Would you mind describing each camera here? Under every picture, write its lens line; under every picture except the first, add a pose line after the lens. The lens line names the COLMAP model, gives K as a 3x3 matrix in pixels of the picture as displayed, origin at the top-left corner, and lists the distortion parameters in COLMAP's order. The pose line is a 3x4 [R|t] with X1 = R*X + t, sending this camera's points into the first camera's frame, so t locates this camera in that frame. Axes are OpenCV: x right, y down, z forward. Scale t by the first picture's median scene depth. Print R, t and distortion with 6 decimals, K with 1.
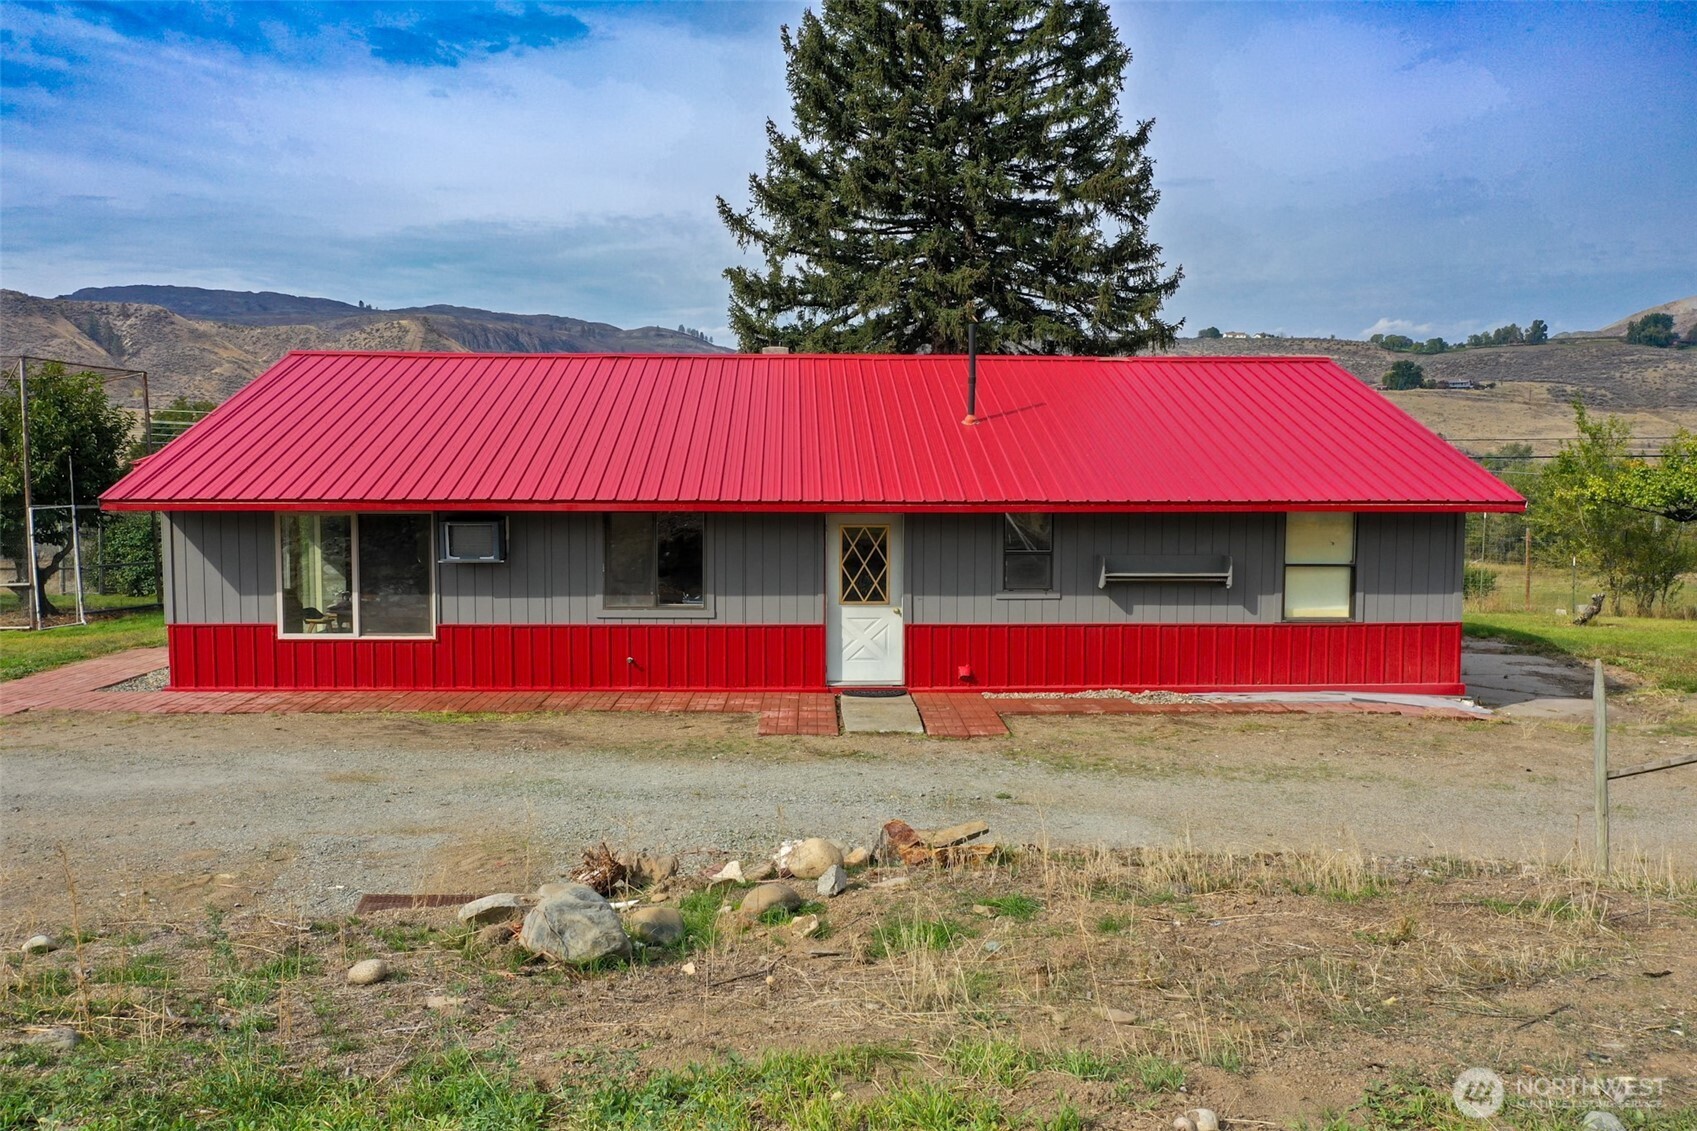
lens RADIAL K [[1330.6, 0, 848.8], [0, 1330.6, 559.5], [0, 0, 1]] dist [-0.006126, -0.003808]
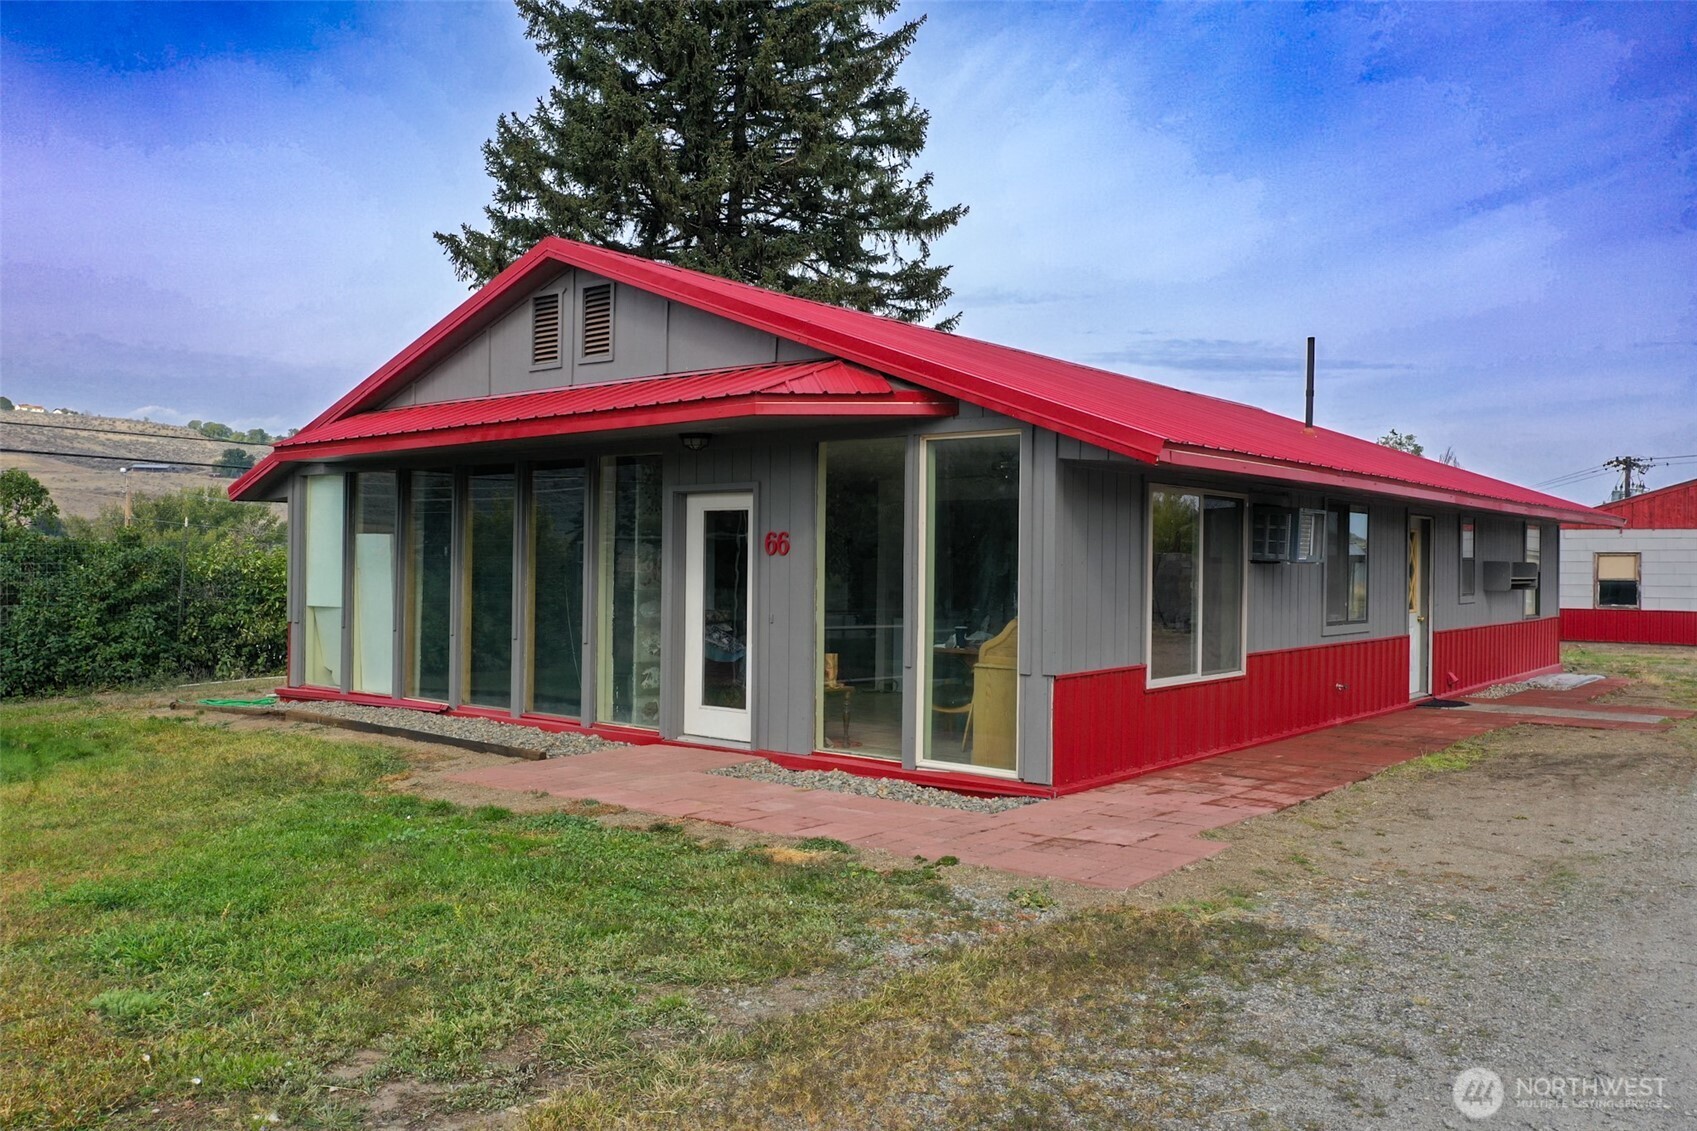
lens RADIAL K [[1330.6, 0, 848.8], [0, 1330.6, 559.5], [0, 0, 1]] dist [-0.006126, -0.003808]
pose [[0.662248, 0.005337, 0.749266, -0.015788], [0.045994, 0.997799, -0.047760, 0.000369], [-0.747872, 0.066090, 0.660545, 0.011114]]
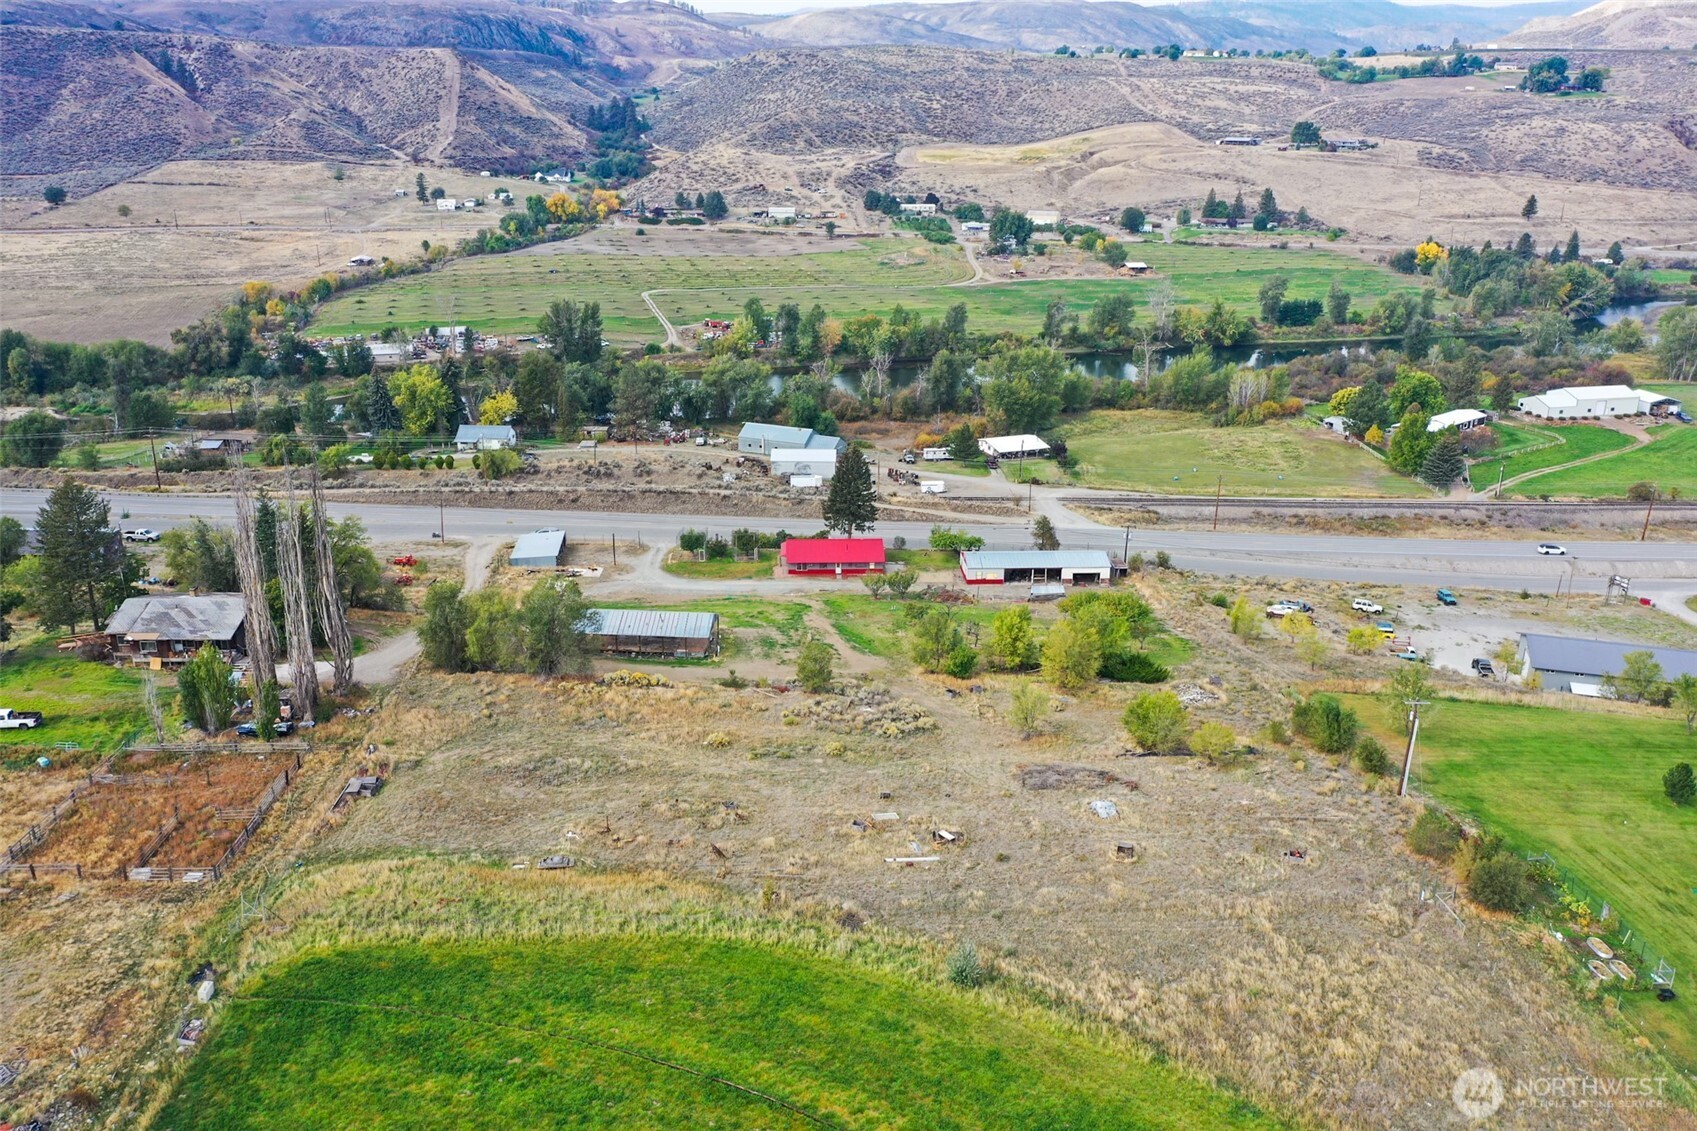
lens RADIAL K [[1330.6, 0, 848.8], [0, 1330.6, 559.5], [0, 0, 1]] dist [-0.006126, -0.003808]
pose [[0.999960, 0.002376, 0.008655, 0.000051], [-0.004500, 0.967091, 0.254391, -0.057923], [-0.007766, -0.254419, 0.967063, -0.200689]]
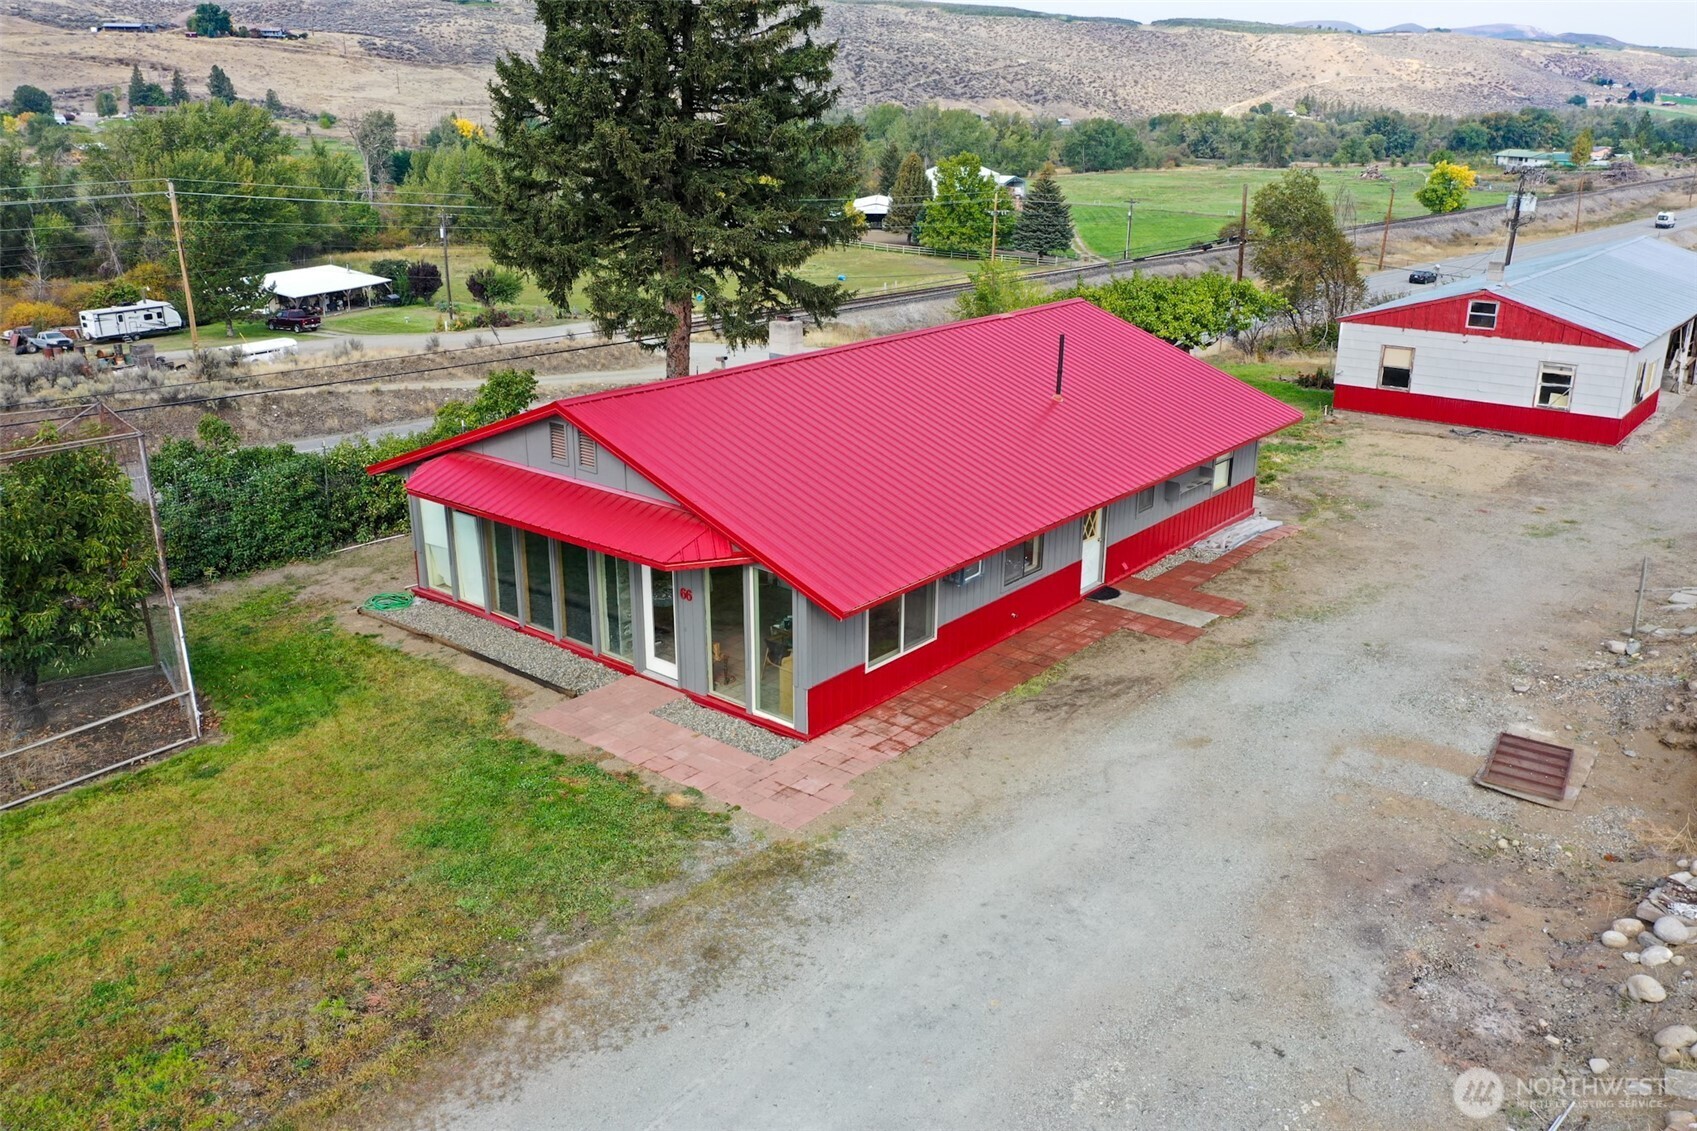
lens RADIAL K [[1330.6, 0, 848.8], [0, 1330.6, 559.5], [0, 0, 1]] dist [-0.006126, -0.003808]
pose [[0.670437, -0.237737, 0.702848, -0.021007], [0.052480, 0.960099, 0.274691, -0.006339], [-0.740108, -0.147278, 0.656163, 0.003105]]
